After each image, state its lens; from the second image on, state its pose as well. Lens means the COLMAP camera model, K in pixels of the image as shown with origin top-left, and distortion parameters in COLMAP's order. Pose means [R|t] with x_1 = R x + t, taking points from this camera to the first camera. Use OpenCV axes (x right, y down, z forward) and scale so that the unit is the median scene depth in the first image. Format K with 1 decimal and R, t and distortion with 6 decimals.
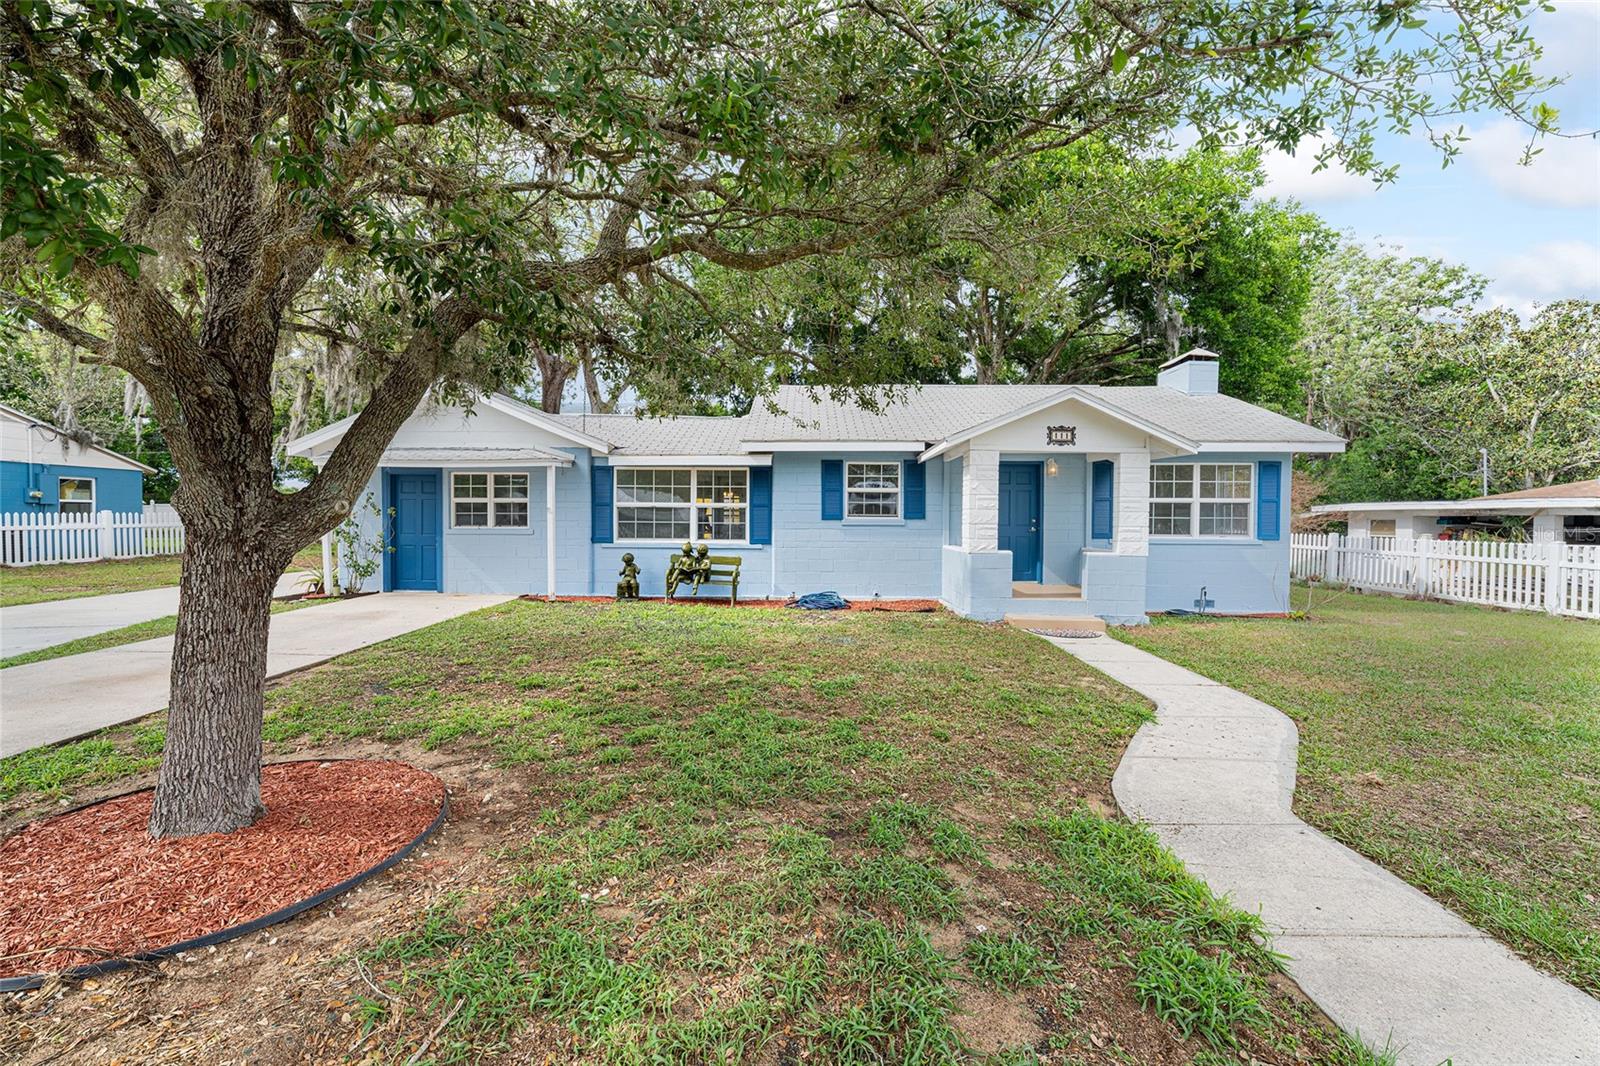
lens RADIAL K [[673.5, 0, 800.0], [0, 673.5, 533.0], [0, 0, 1]] dist [-0.001648, -0.000053]
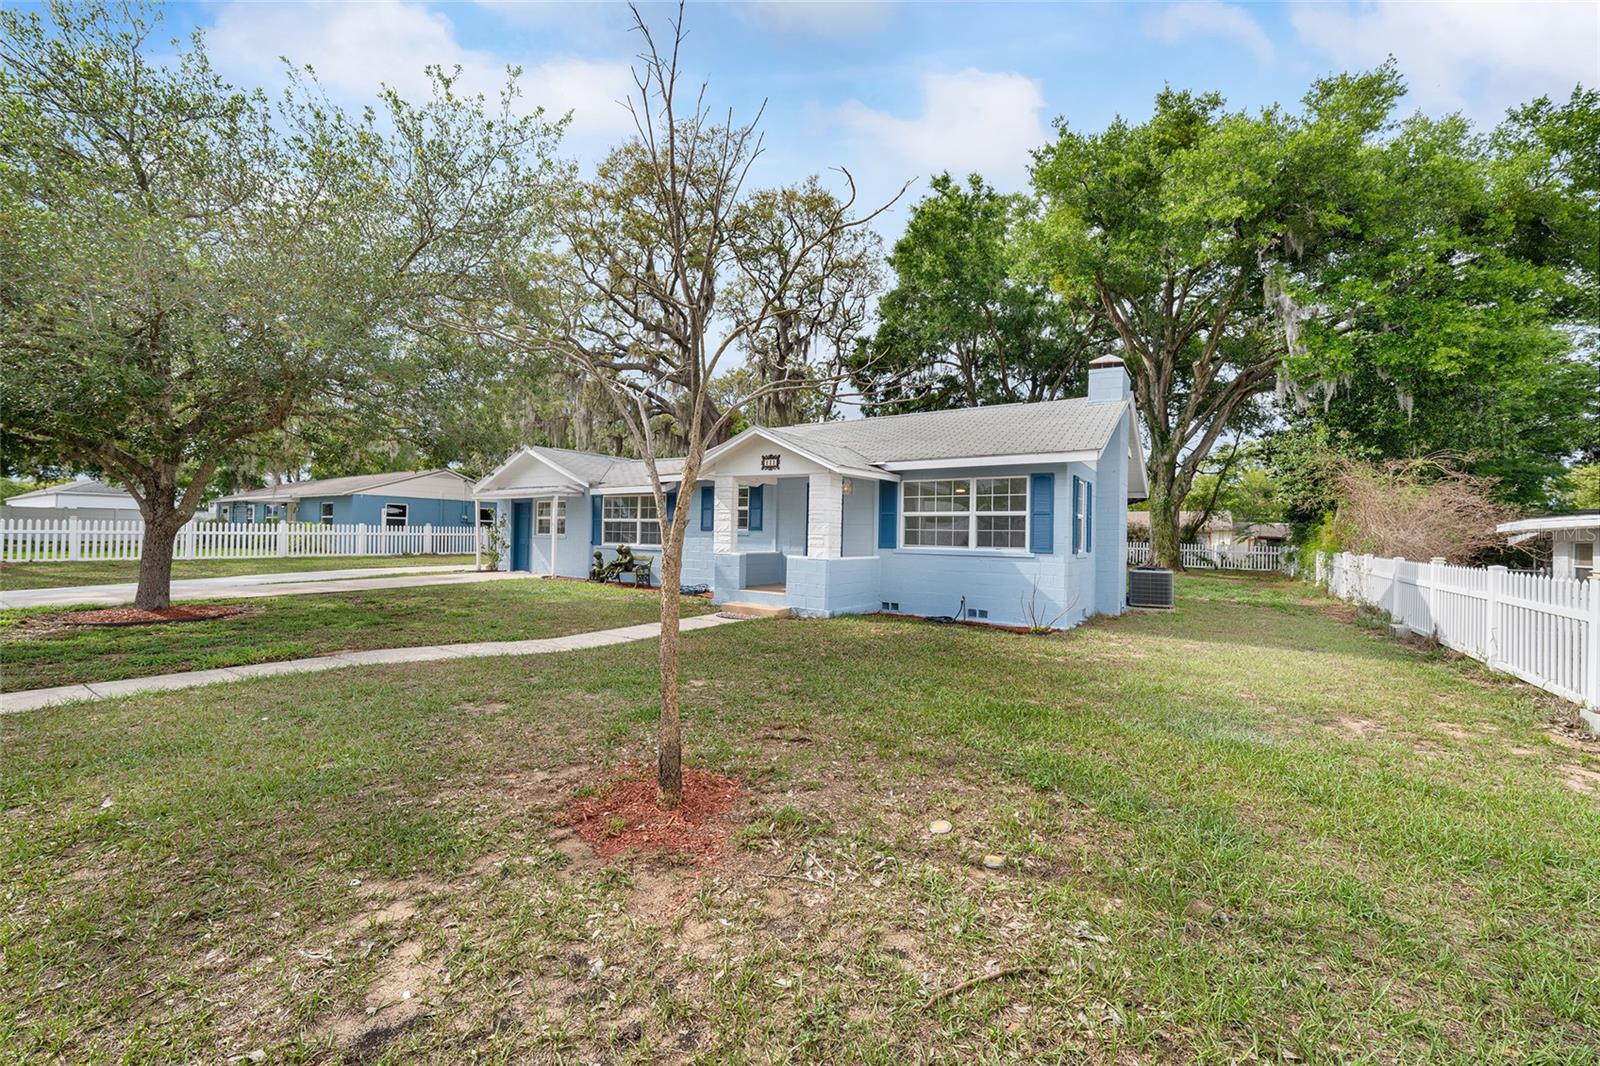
lens RADIAL K [[625.4, 0, 800.0], [0, 625.4, 533.0], [0, 0, 1]] dist [-0.000196, -0.000433]
pose [[0.842975, 0.007240, -0.537904, 0.876609], [-0.026329, 0.999266, -0.027811, 0.015108], [0.537308, 0.037607, 0.842547, 0.042353]]
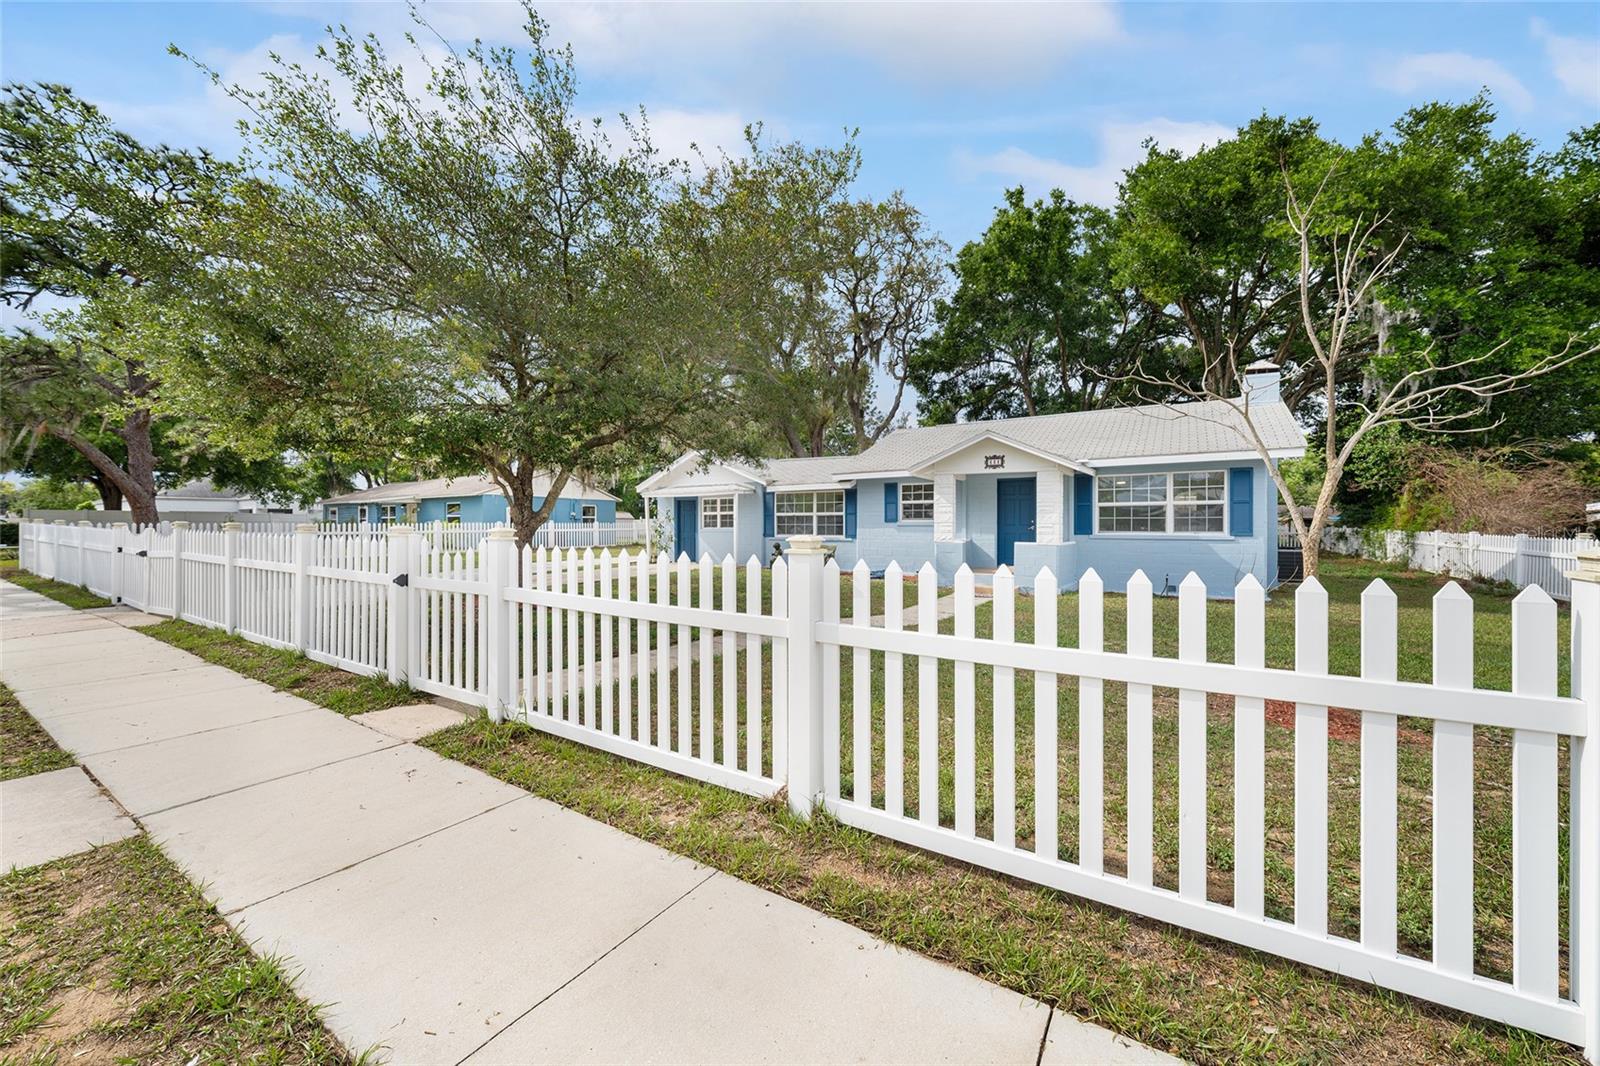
lens RADIAL K [[606.4, 0, 800.0], [0, 606.4, 533.0], [0, 0, 1]] dist [-0.000116, 0.000488]
pose [[0.848791, -0.000158, -0.528728, 0.597450], [-0.007500, 0.999896, -0.012338, 0.023381], [0.528675, 0.014437, 0.848702, -0.275231]]
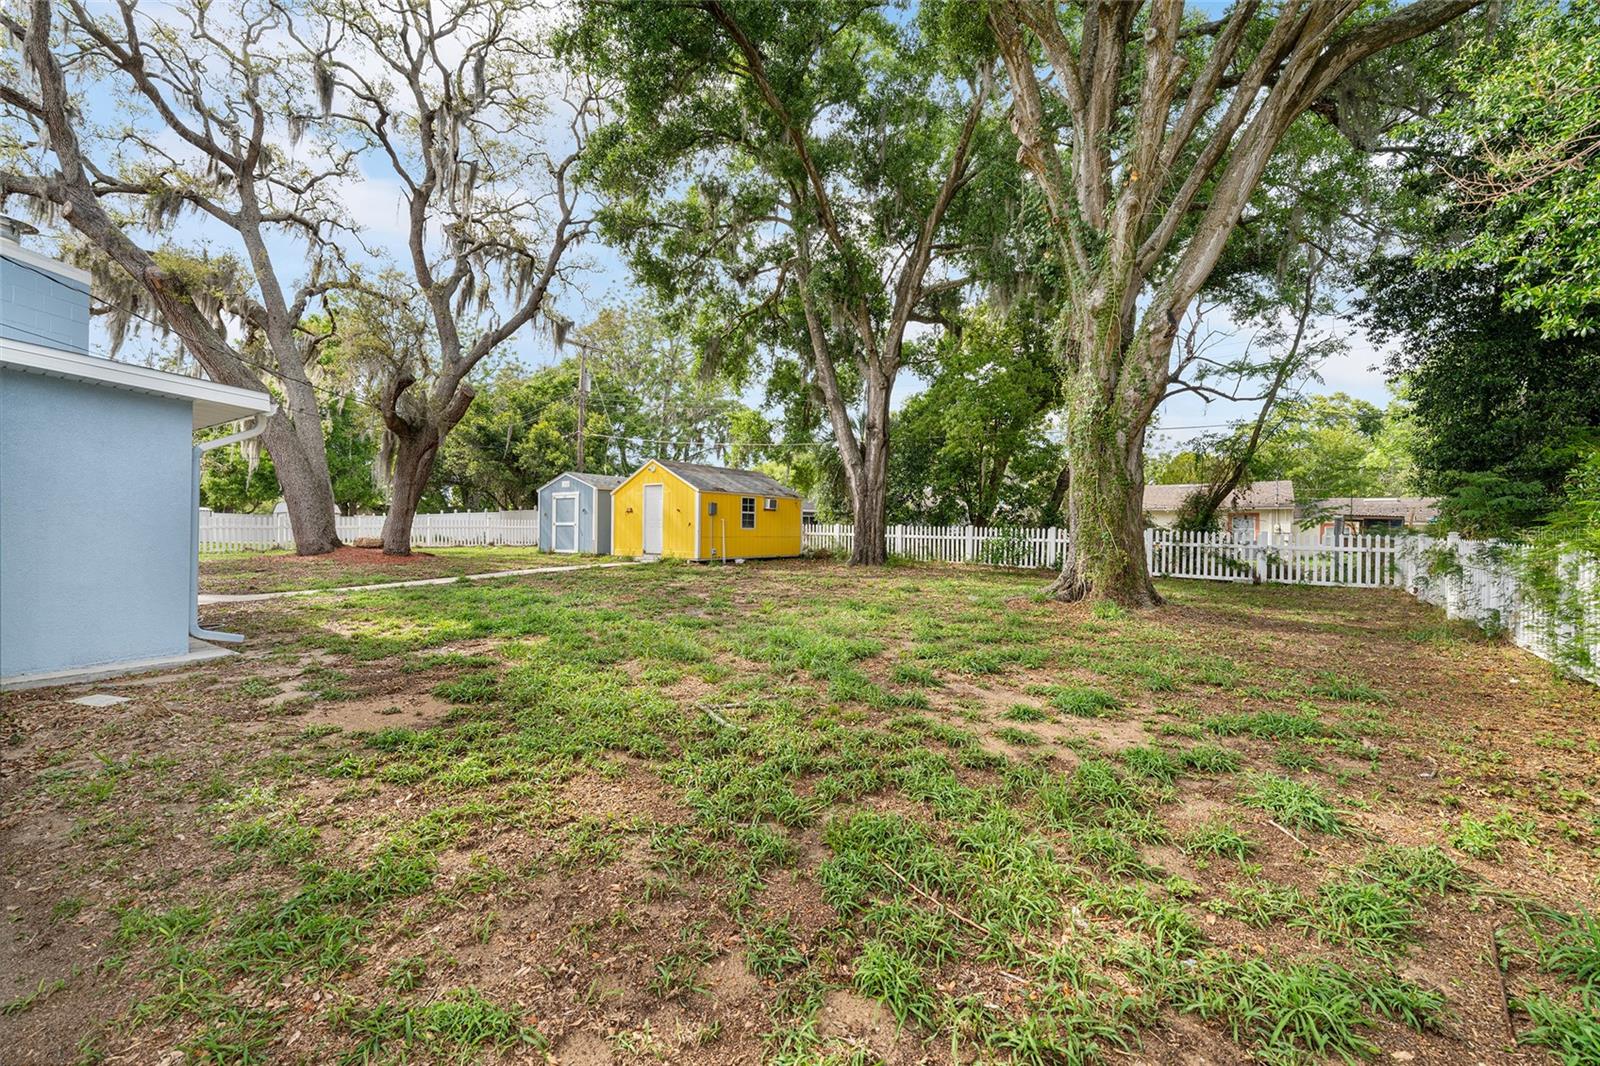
lens RADIAL K [[625.4, 0, 800.0], [0, 625.4, 533.0], [0, 0, 1]] dist [-0.000196, -0.000433]
pose [[0.805054, 0.006192, -0.593170, 0.947469], [-0.017826, 0.999746, -0.013757, -0.022394], [0.592934, 0.021648, 0.804960, 1.699201]]
